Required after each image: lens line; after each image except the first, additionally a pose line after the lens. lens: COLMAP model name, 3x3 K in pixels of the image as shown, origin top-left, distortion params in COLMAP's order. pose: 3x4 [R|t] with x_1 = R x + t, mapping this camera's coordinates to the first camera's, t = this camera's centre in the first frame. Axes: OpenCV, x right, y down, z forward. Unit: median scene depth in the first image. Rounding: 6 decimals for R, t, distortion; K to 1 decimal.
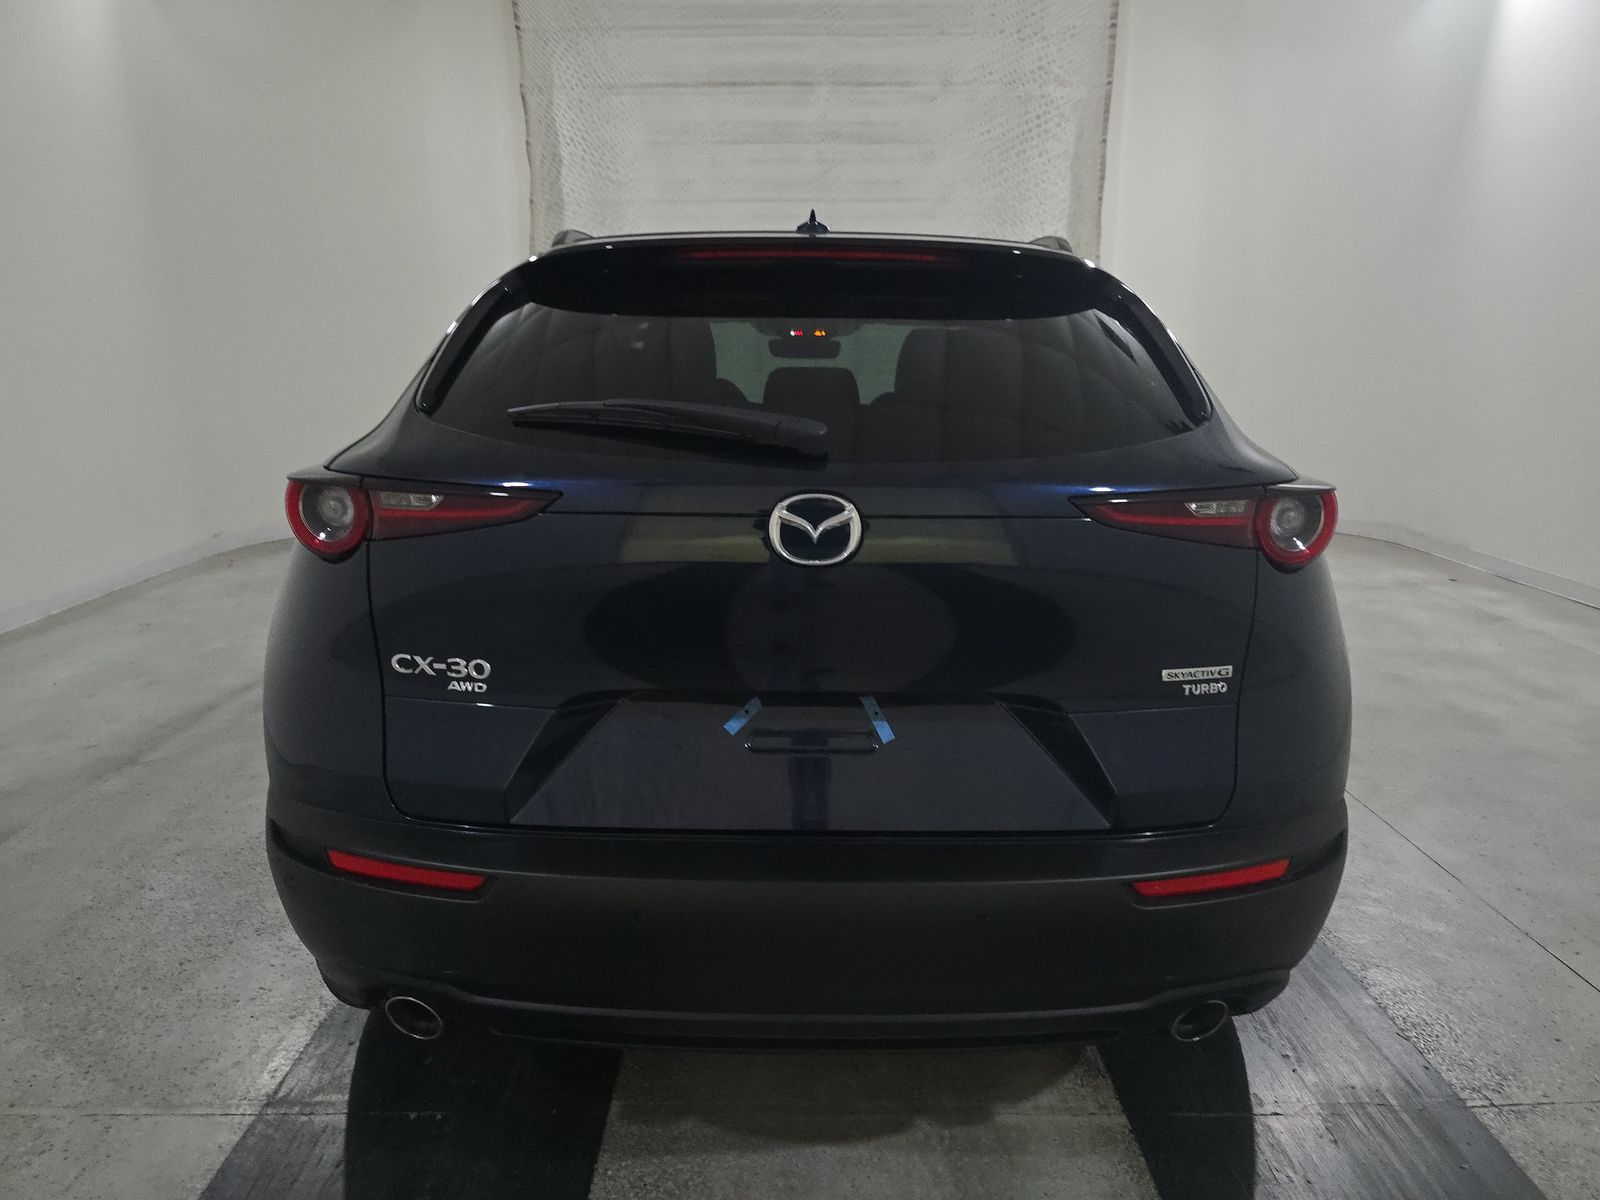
lens RADIAL K [[1079.7, 0, 793.5], [0, 1079.7, 640.3], [0, 0, 1]] dist [0.031884, -0.032089]
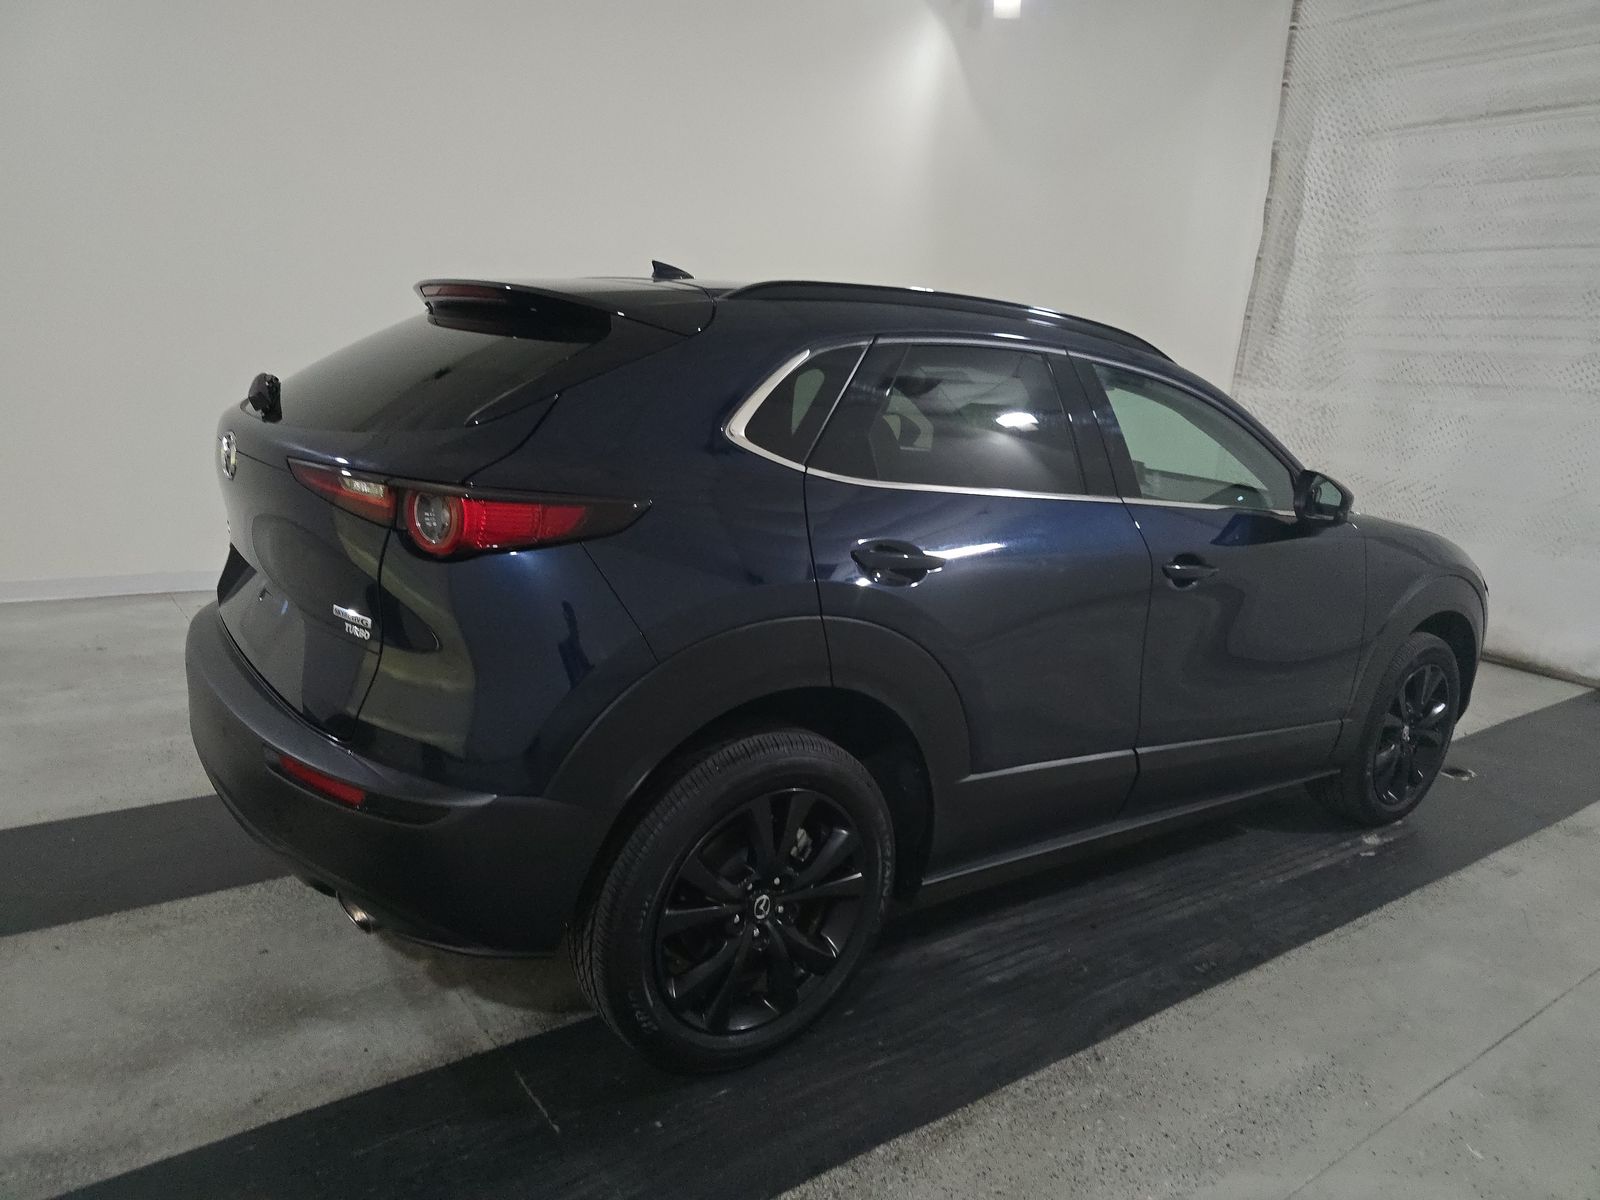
lens RADIAL K [[1079.7, 0, 793.5], [0, 1079.7, 640.3], [0, 0, 1]] dist [0.031884, -0.032089]
pose [[0.585341, 0.239269, -0.774678, 0.354555], [-0.280522, 0.956219, 0.083380, -0.041426], [0.760712, 0.168508, 0.626835, 0.129256]]
